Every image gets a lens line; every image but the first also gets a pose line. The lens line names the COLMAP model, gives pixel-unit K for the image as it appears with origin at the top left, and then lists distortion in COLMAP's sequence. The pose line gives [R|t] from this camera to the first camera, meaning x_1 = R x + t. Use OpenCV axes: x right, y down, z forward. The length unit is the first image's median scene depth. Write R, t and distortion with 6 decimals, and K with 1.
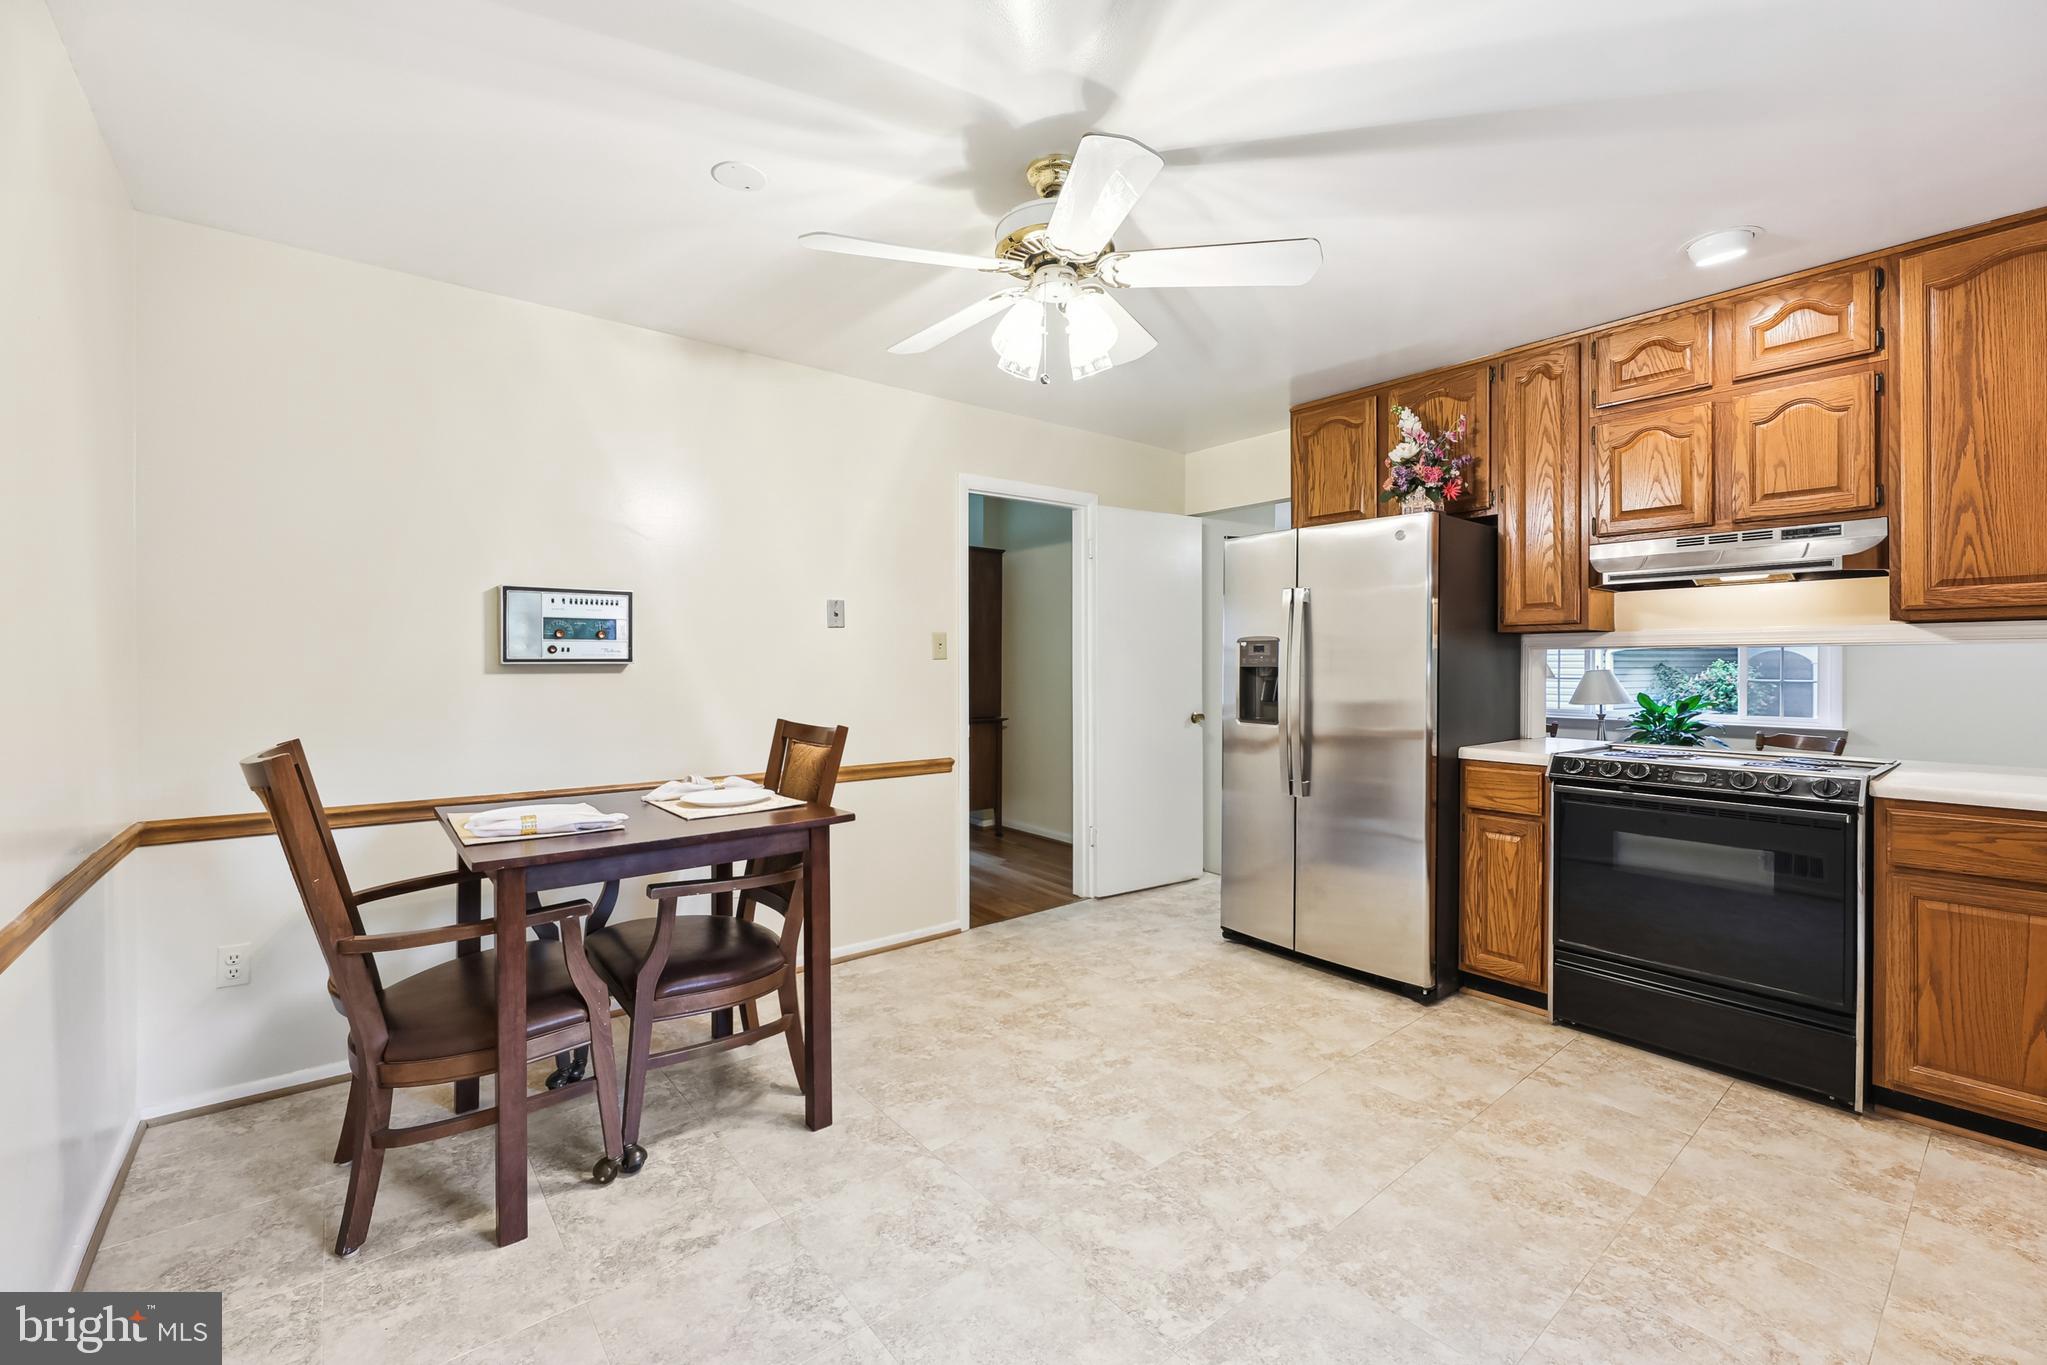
lens RADIAL K [[846.3, 0, 1024.5], [0, 846.3, 648.1], [0, 0, 1]] dist [-0.001884, -0.001105]
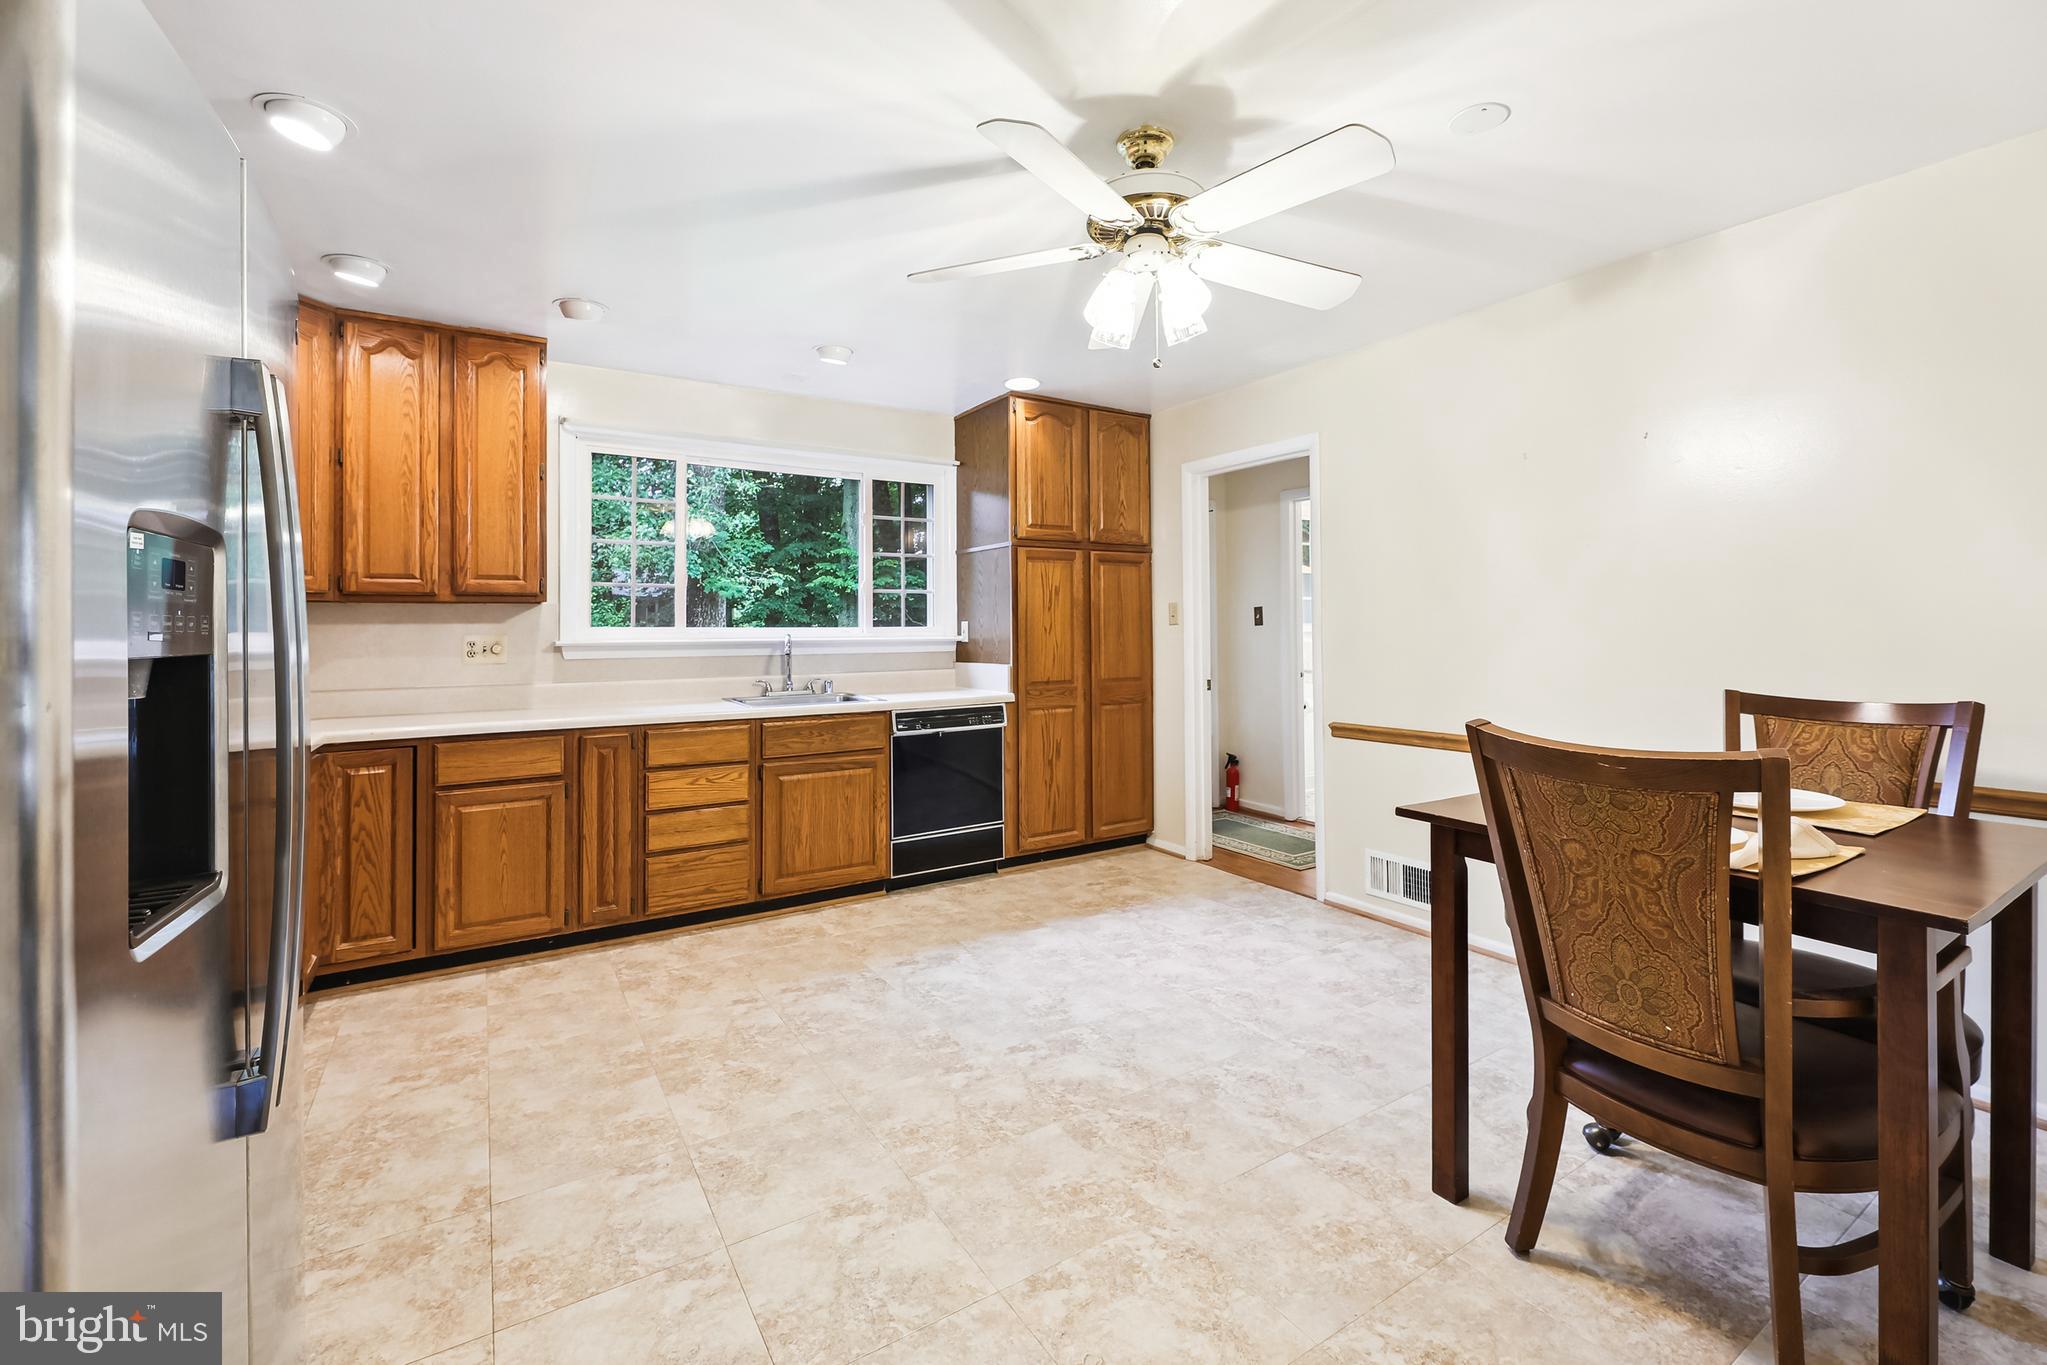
lens RADIAL K [[856.7, 0, 1017.8], [0, 856.7, 603.6], [0, 0, 1]] dist [0.001149, -0.000067]
pose [[-0.991220, 0.013222, 0.131557, 0.047045], [0.006799, 0.998768, -0.049158, 0.034662], [-0.132045, -0.047832, -0.990089, 1.747455]]
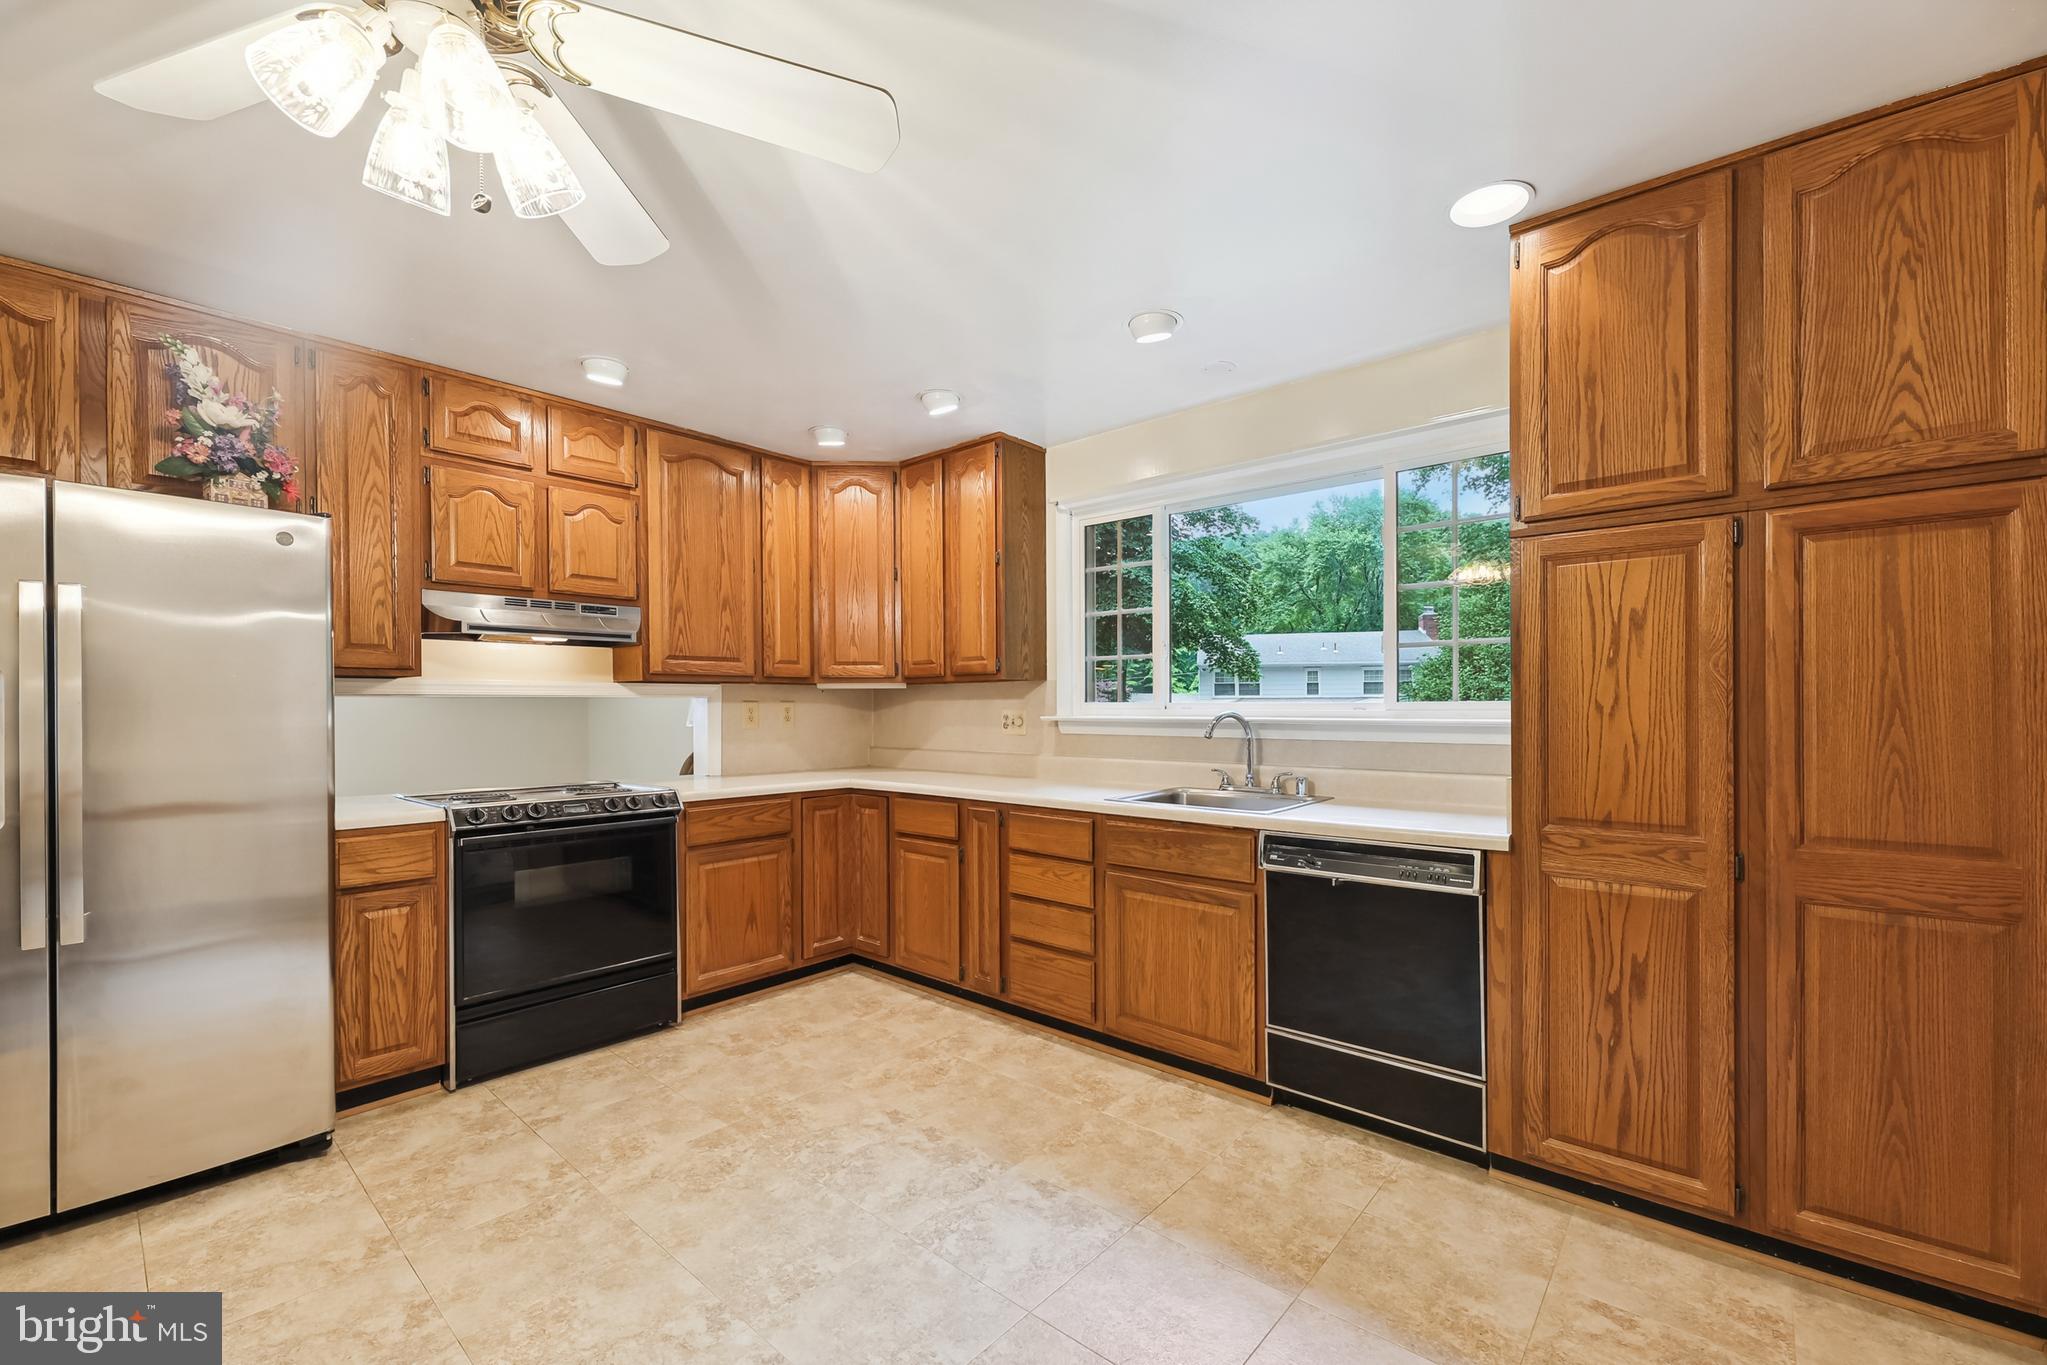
lens RADIAL K [[838.8, 0, 1021.3], [0, 838.8, 696.8], [0, 0, 1]] dist [-0.001014, -0.000787]
pose [[-0.161547, 0.013873, 0.986767, -0.487327], [-0.012151, 0.999797, -0.016045, 0.010065], [-0.986790, -0.014582, -0.161346, 0.623303]]
